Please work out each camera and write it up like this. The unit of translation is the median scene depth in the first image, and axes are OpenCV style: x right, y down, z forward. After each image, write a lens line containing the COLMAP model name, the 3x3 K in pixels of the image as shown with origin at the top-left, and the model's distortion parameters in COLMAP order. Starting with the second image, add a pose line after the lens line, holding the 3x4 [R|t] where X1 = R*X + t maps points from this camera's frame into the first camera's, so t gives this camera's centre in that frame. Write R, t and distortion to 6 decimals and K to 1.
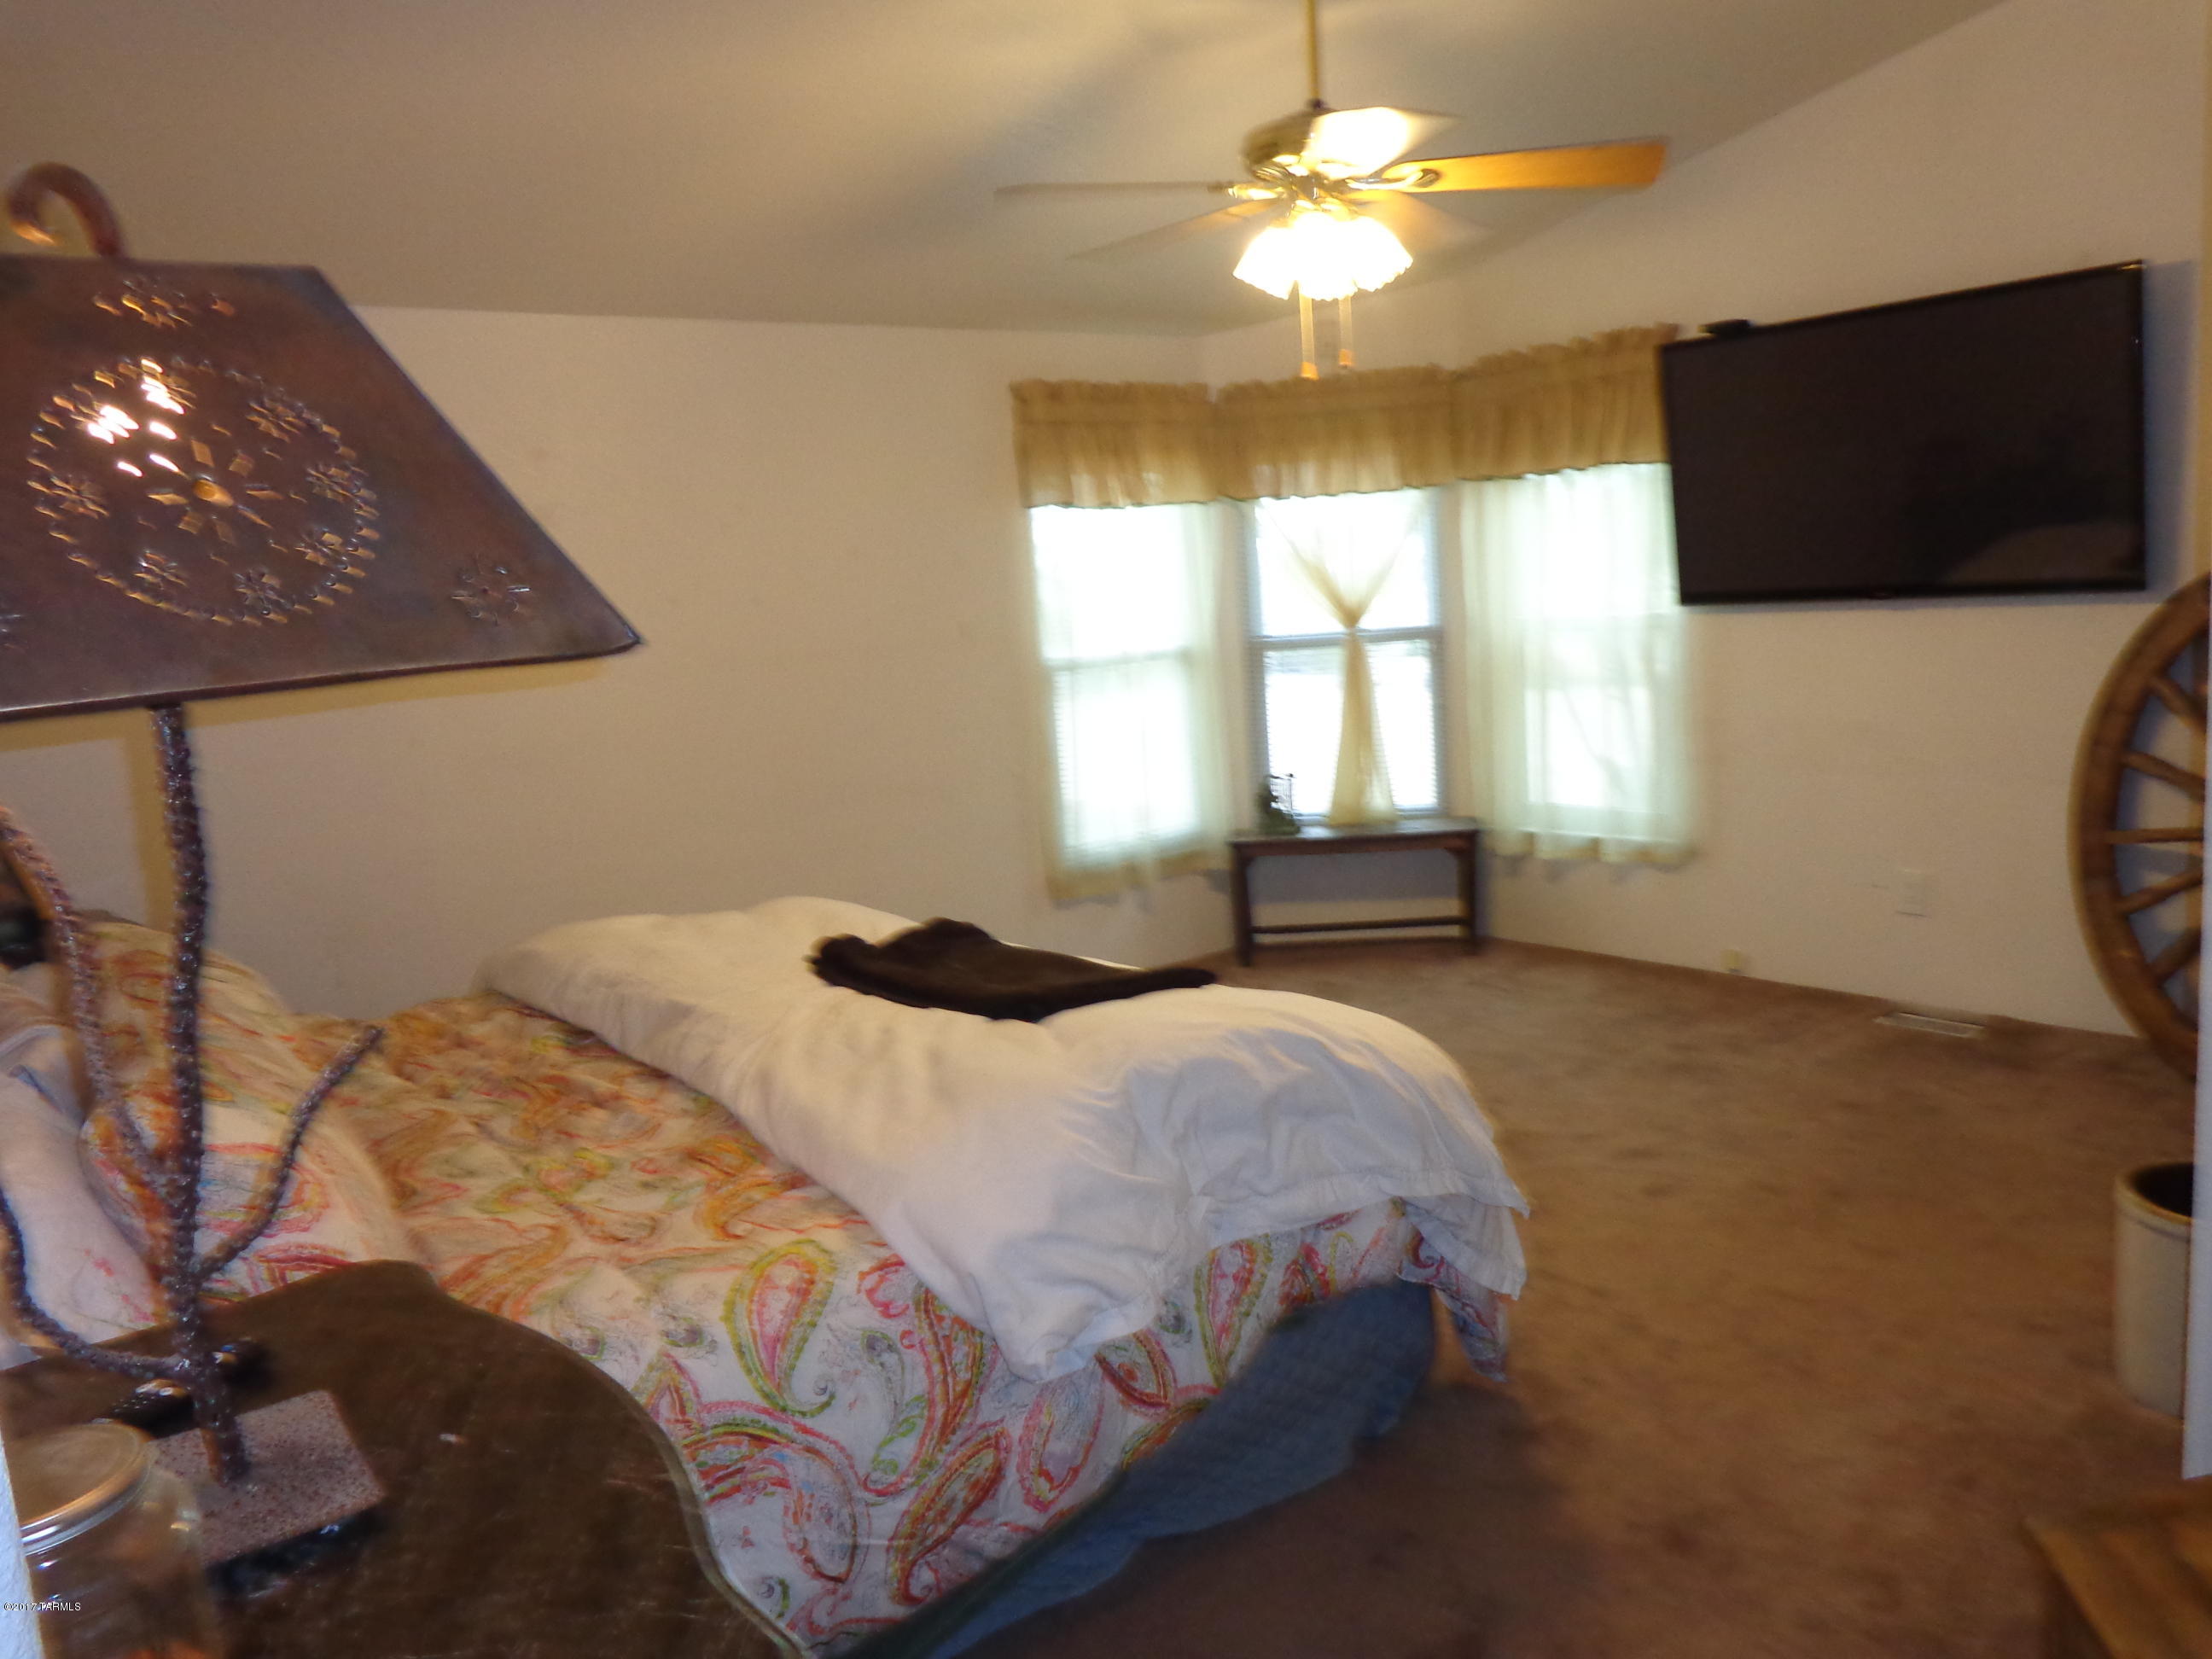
lens RADIAL K [[1620.9, 0, 1106.0], [0, 1620.9, 829.5], [0, 0, 1]] dist [-0.001504, -0.004093]
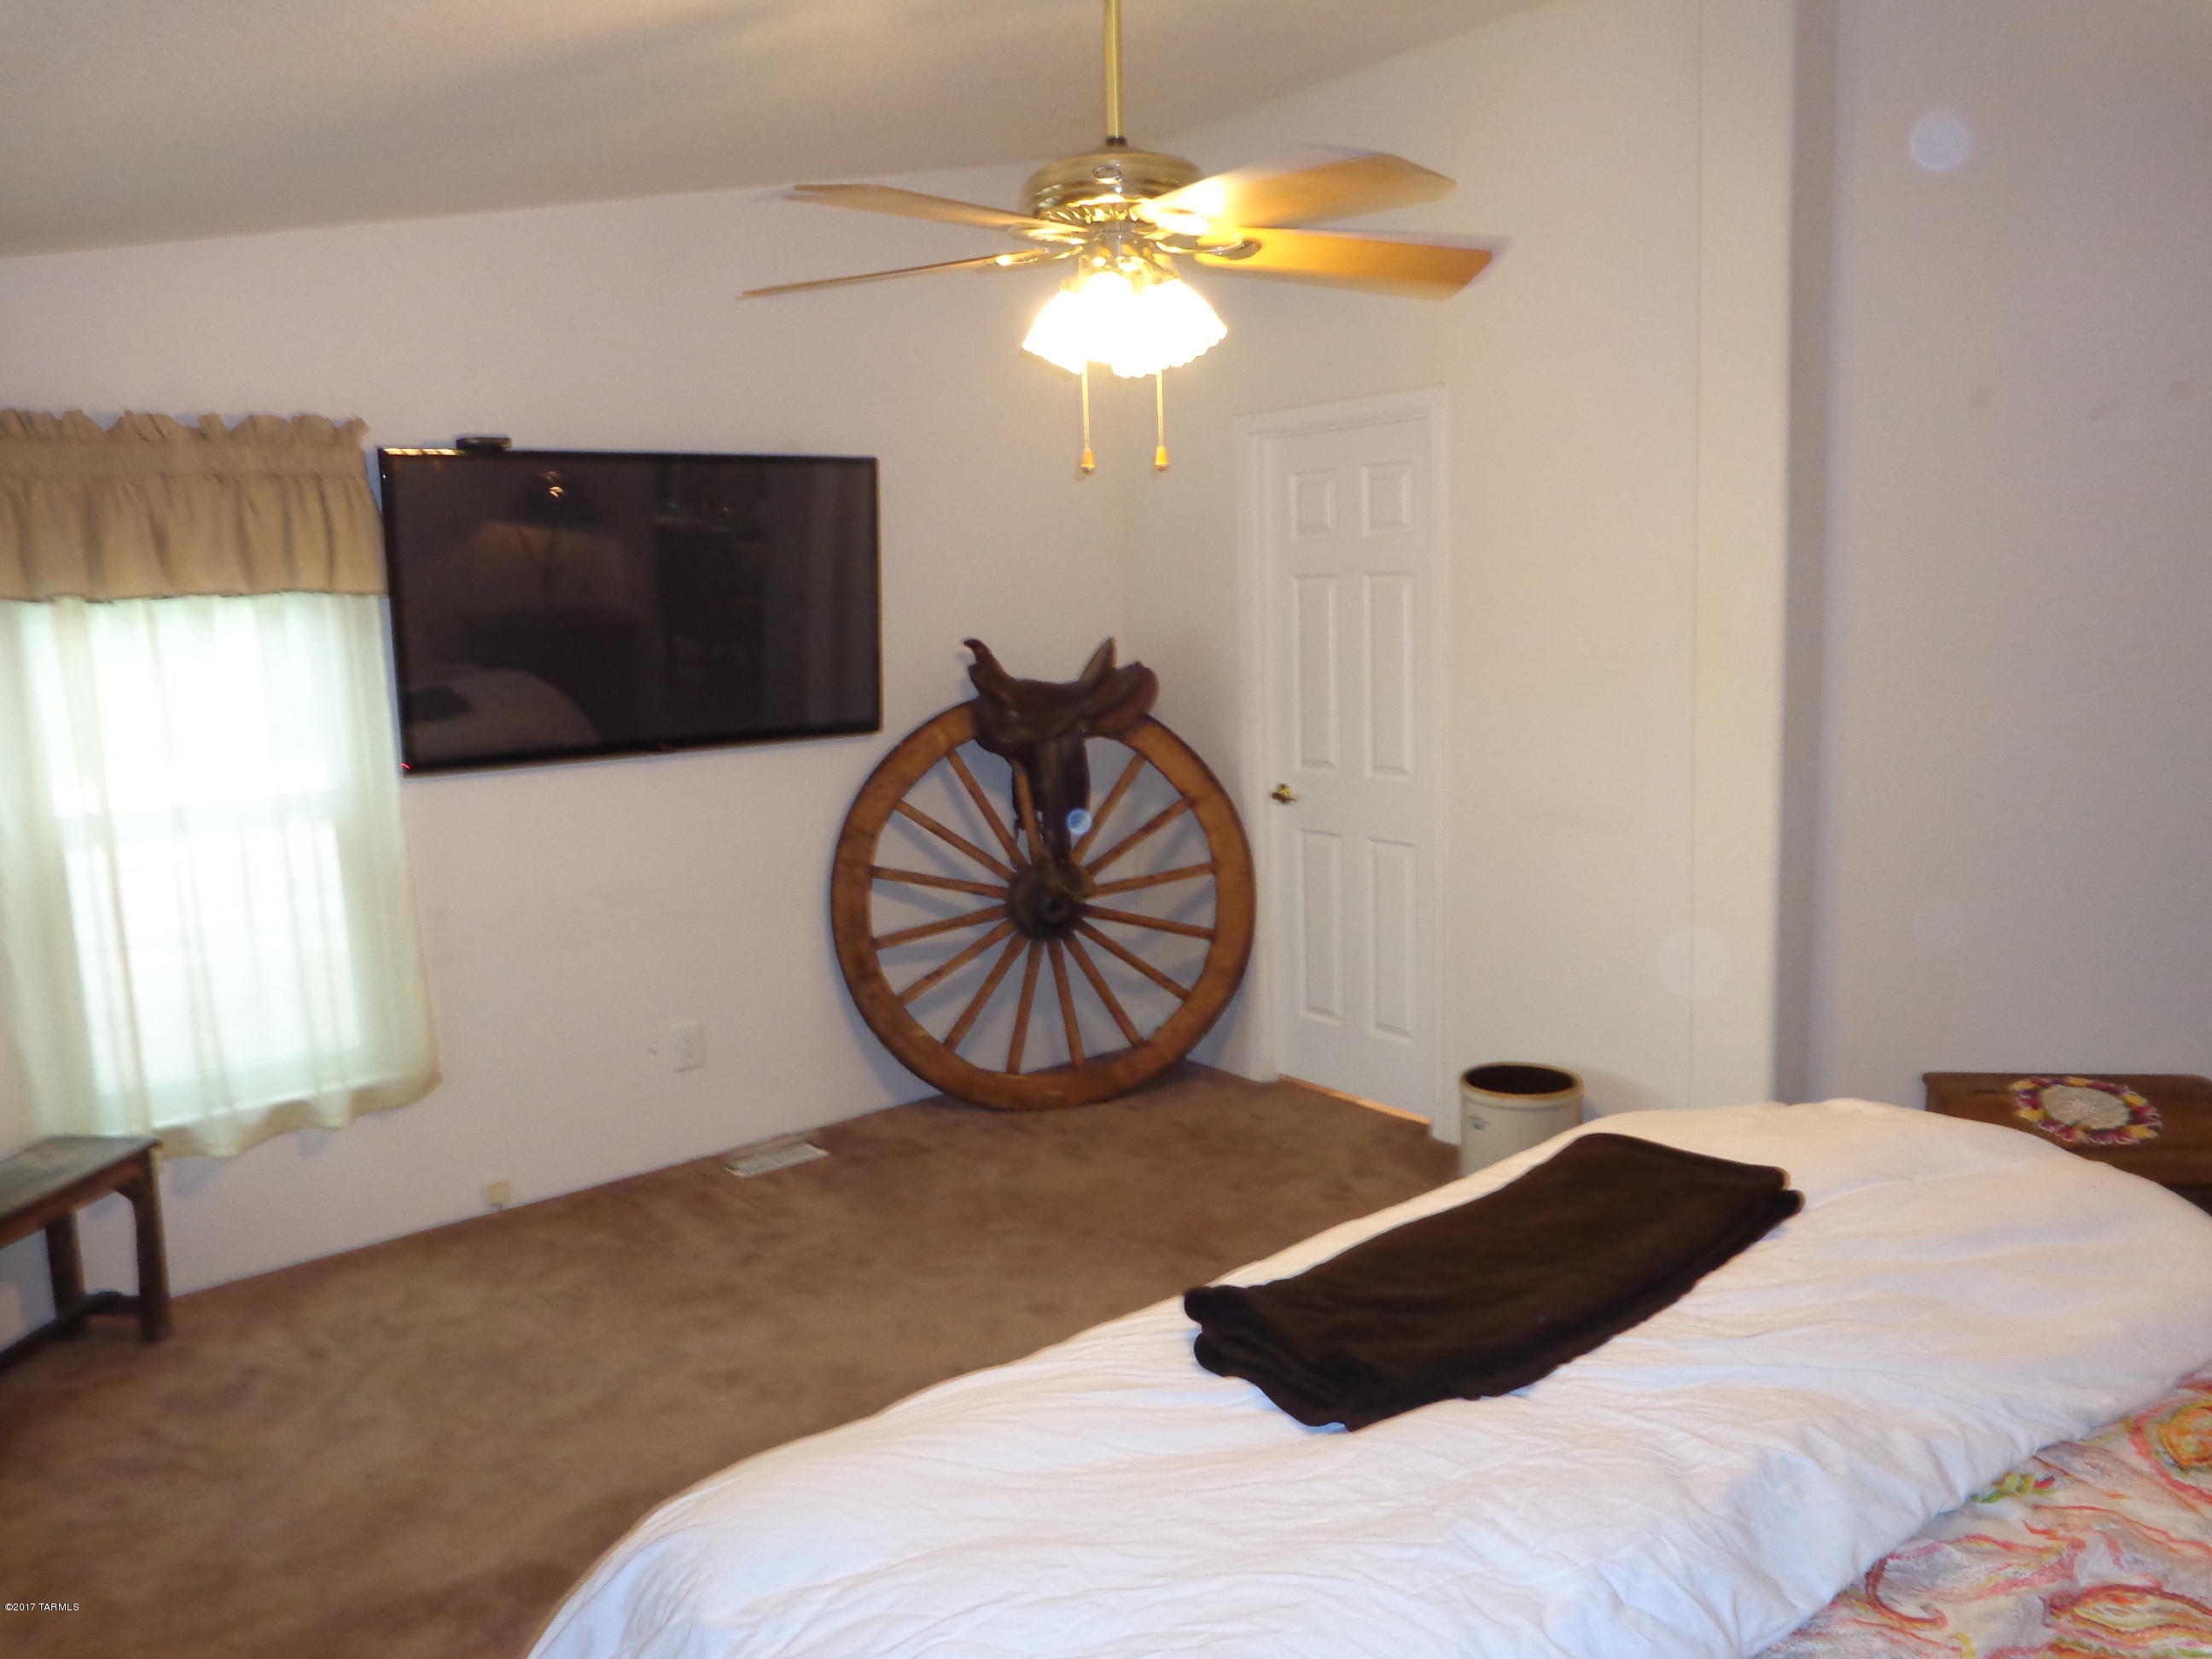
lens RADIAL K [[1620.9, 0, 1106.0], [0, 1620.9, 829.5], [0, 0, 1]] dist [-0.001504, -0.004093]
pose [[0.008134, -0.076268, 0.997054, -0.437483], [0.192487, 0.978559, 0.073283, -0.105300], [-0.981266, 0.191324, 0.022640, 0.657800]]
